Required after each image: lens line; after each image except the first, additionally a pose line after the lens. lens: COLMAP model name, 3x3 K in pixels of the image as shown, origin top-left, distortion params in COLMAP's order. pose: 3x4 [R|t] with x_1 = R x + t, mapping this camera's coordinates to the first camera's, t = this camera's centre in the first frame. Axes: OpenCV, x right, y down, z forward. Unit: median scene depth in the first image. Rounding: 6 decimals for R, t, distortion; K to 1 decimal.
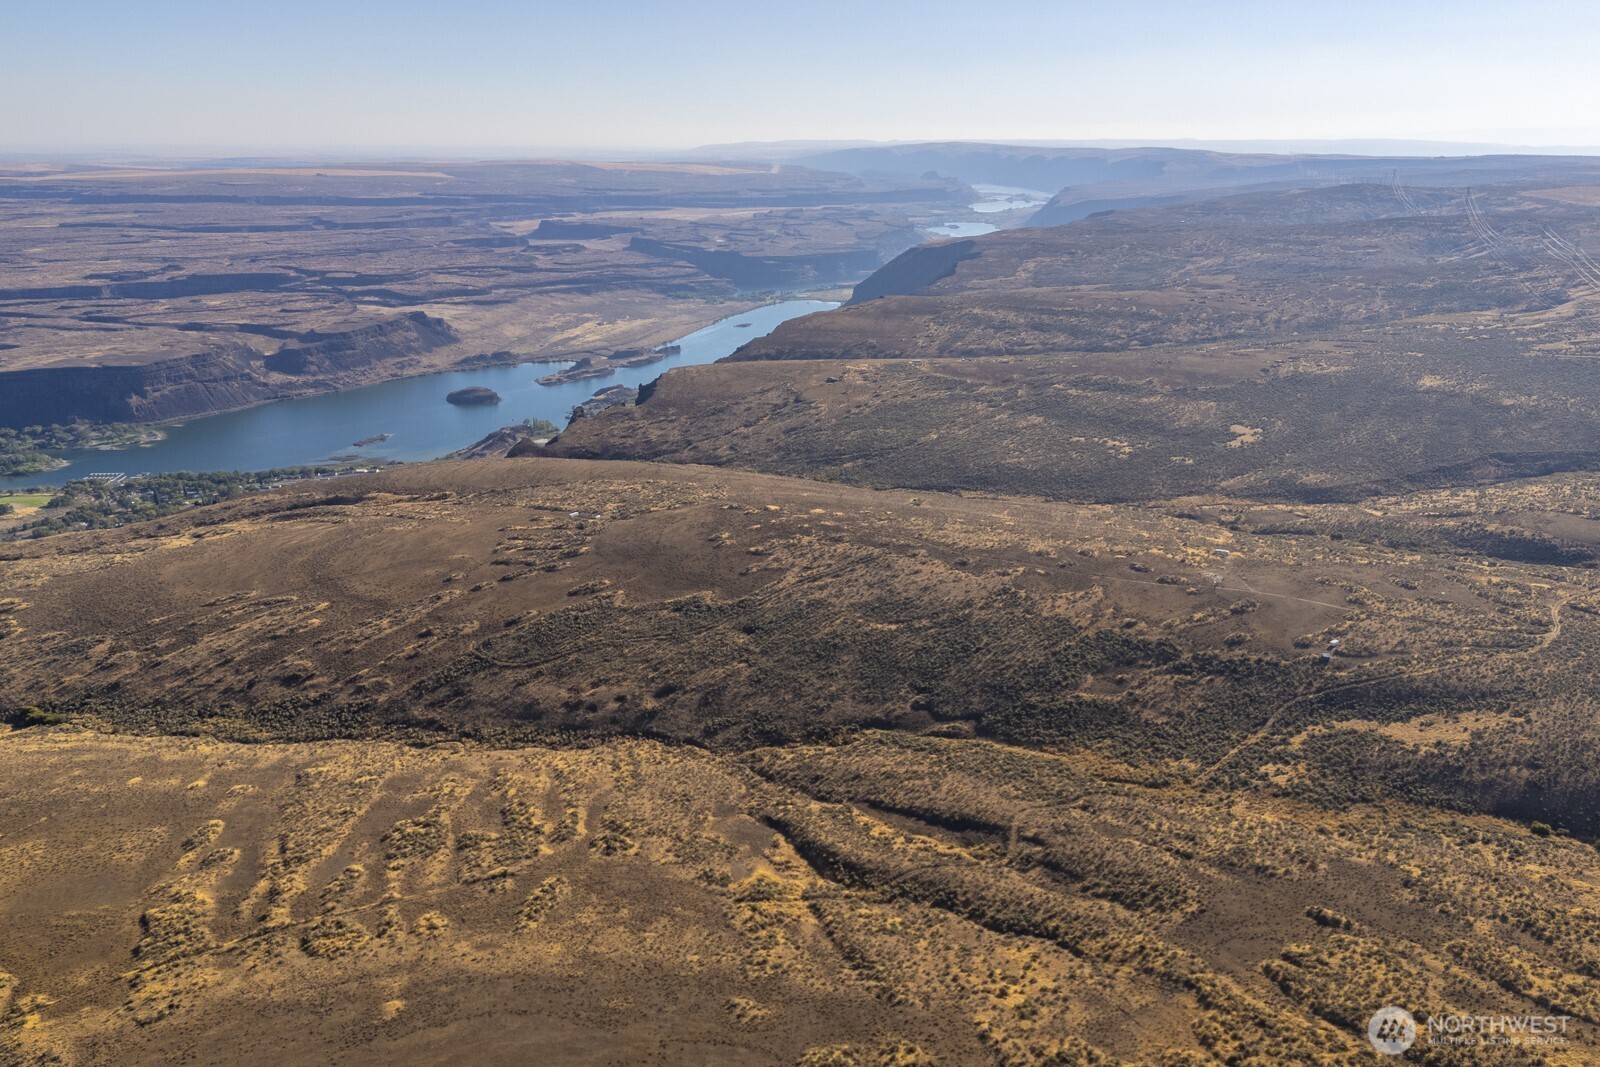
lens RADIAL K [[1175.5, 0, 773.9], [0, 1175.5, 524.1], [0, 0, 1]] dist [0.045146, -0.049247]
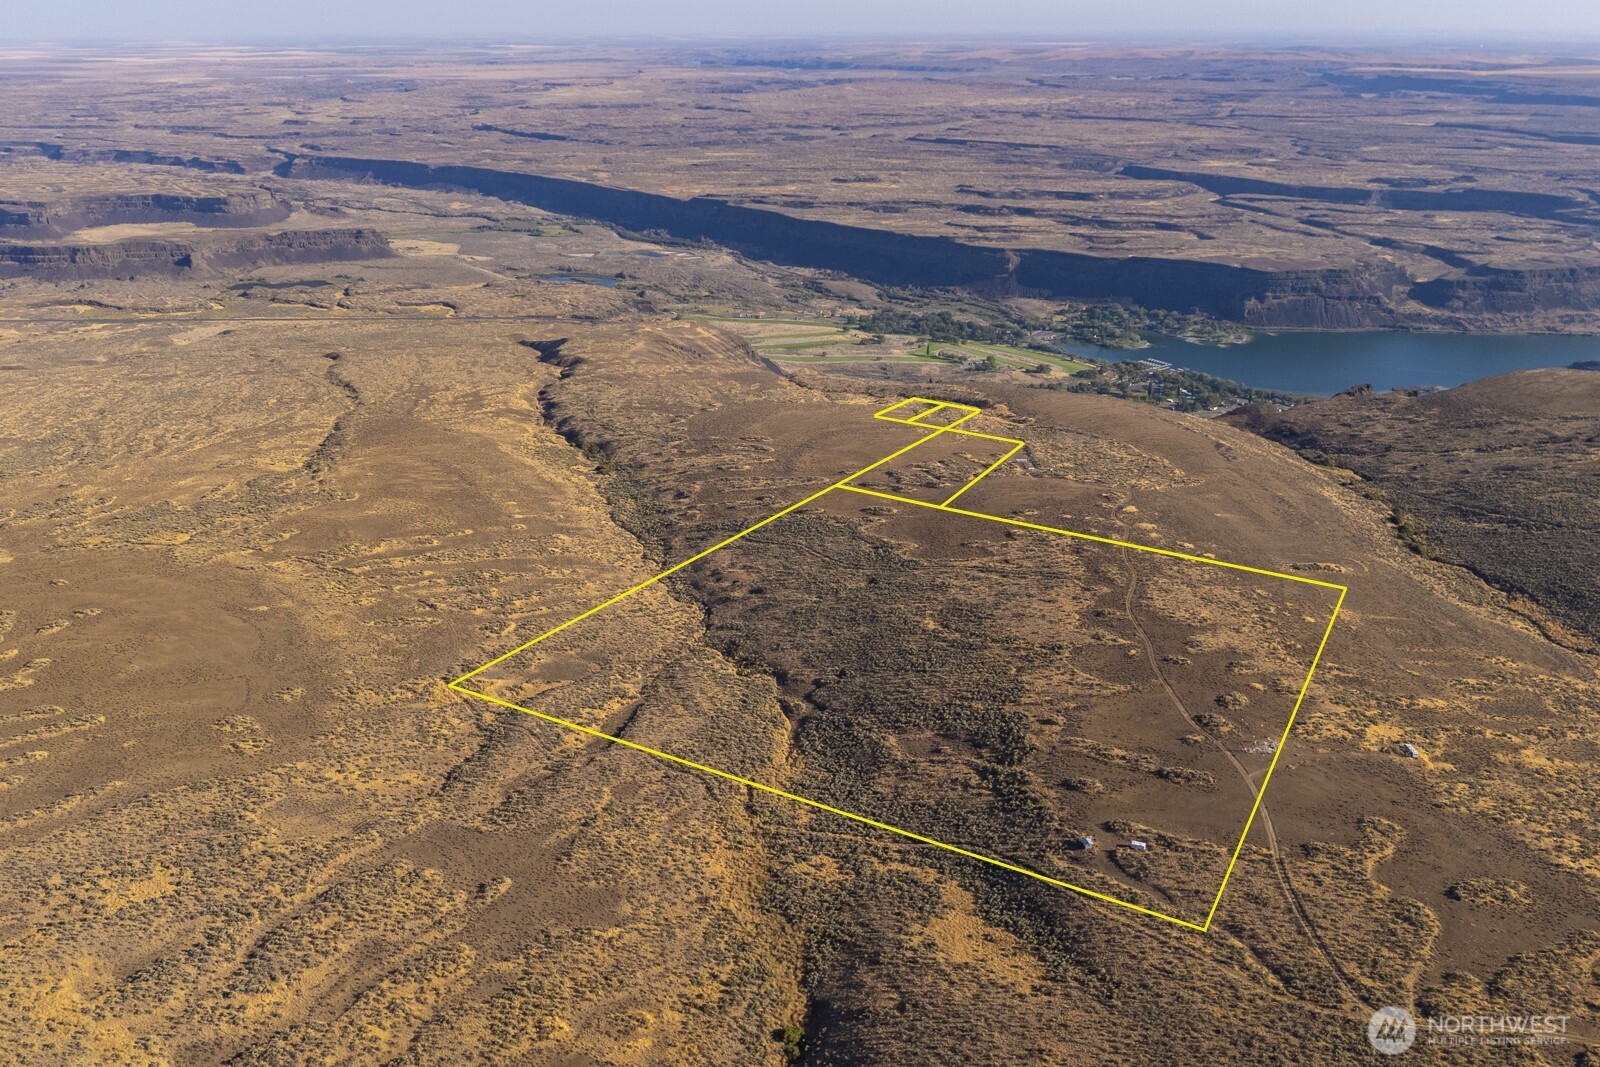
lens RADIAL K [[1186.1, 0, 800.8], [0, 1186.1, 598.0], [0, 0, 1]] dist [0.048008, -0.061599]
pose [[0.494663, 0.371698, -0.785588, 0.673995], [-0.264898, 0.925398, 0.271049, -0.143852], [0.827730, 0.074023, 0.556222, 0.293467]]
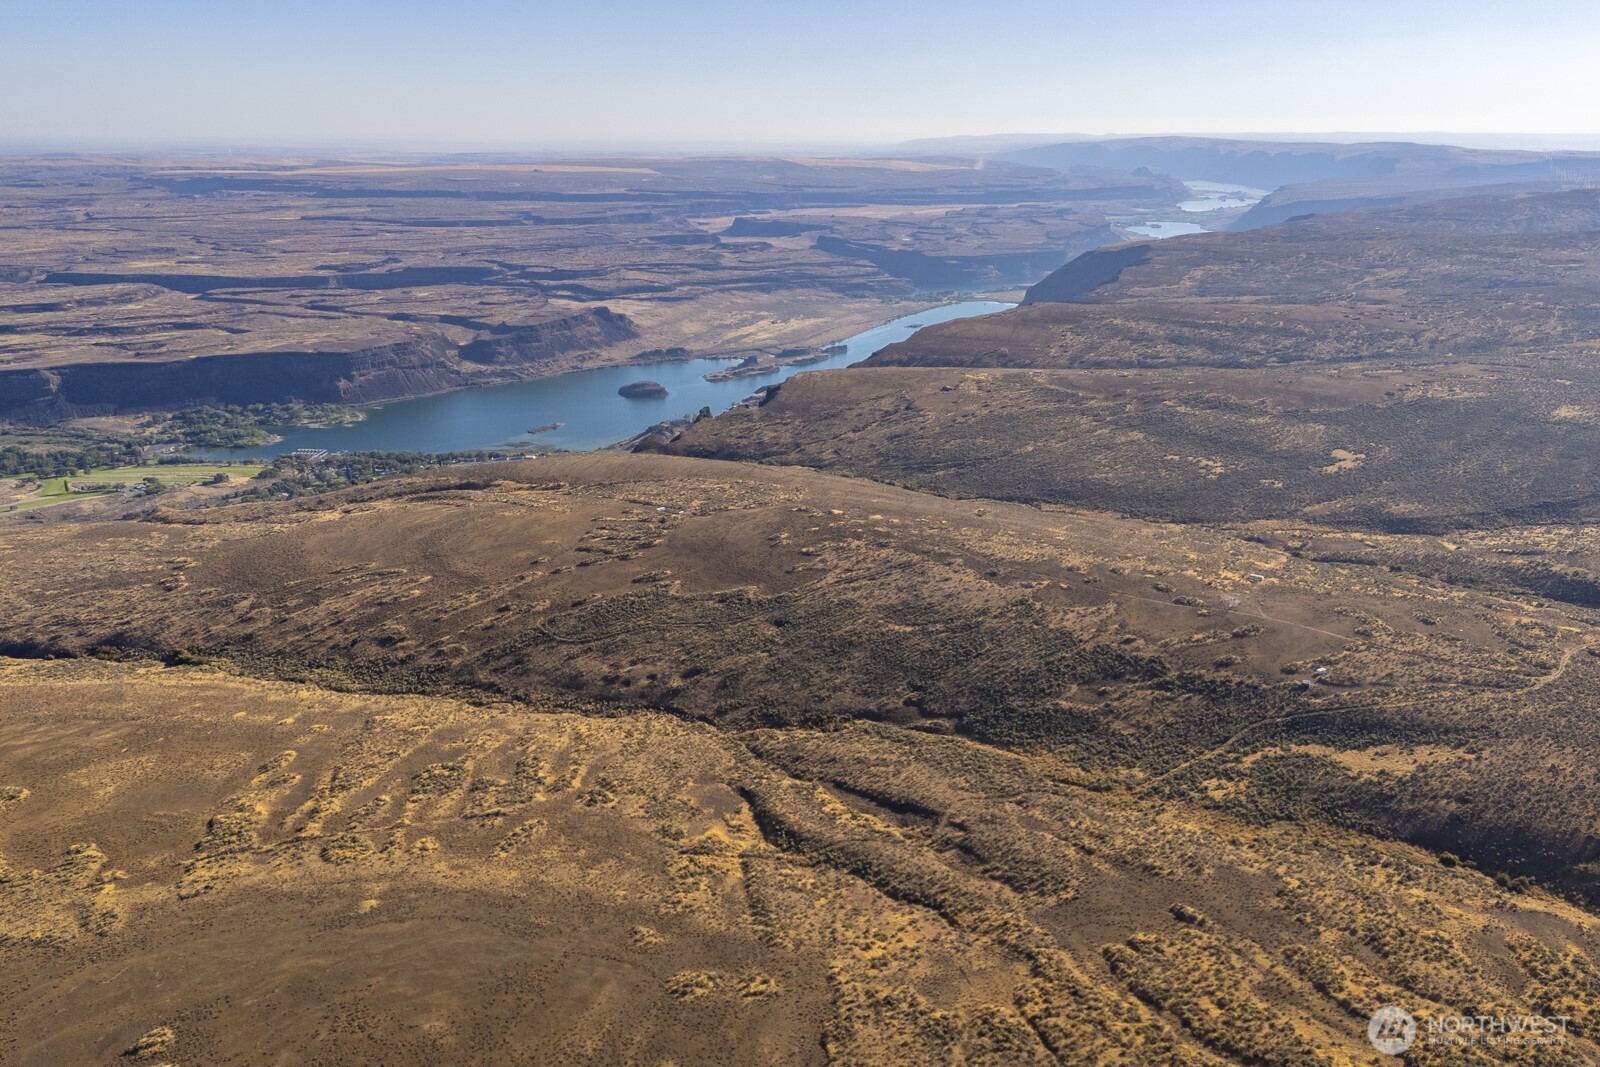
lens RADIAL K [[1168.7, 0, 776.8], [0, 1168.7, 543.8], [0, 0, 1]] dist [0.054416, -0.067534]
pose [[0.986541, 0.052861, -0.154737, 0.118733], [-0.049674, 0.998468, 0.024391, -0.008752], [0.155789, -0.016376, 0.987655, -0.062767]]
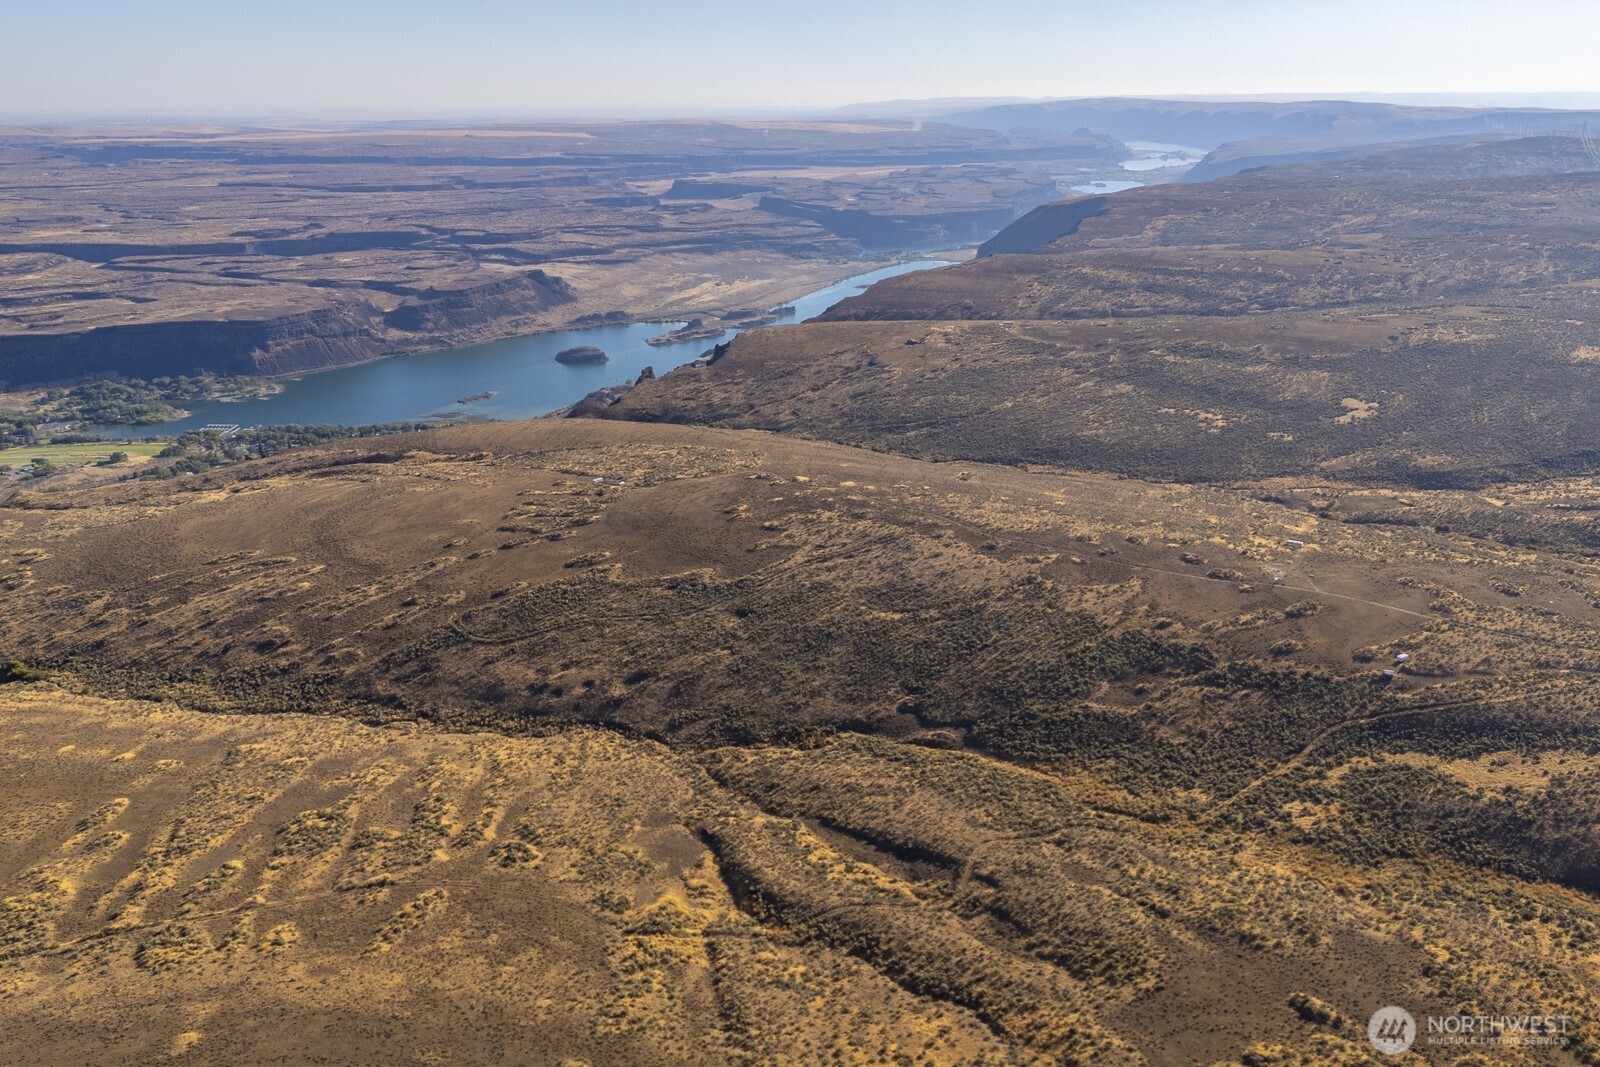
lens RADIAL K [[1177.0, 0, 777.4], [0, 1177.0, 532.7], [0, 0, 1]] dist [0.044391, -0.048976]
pose [[0.993414, 0.031793, -0.110083, 0.088733], [-0.027663, 0.998862, 0.038847, -0.007364], [0.111192, -0.035546, 0.993163, 0.080858]]
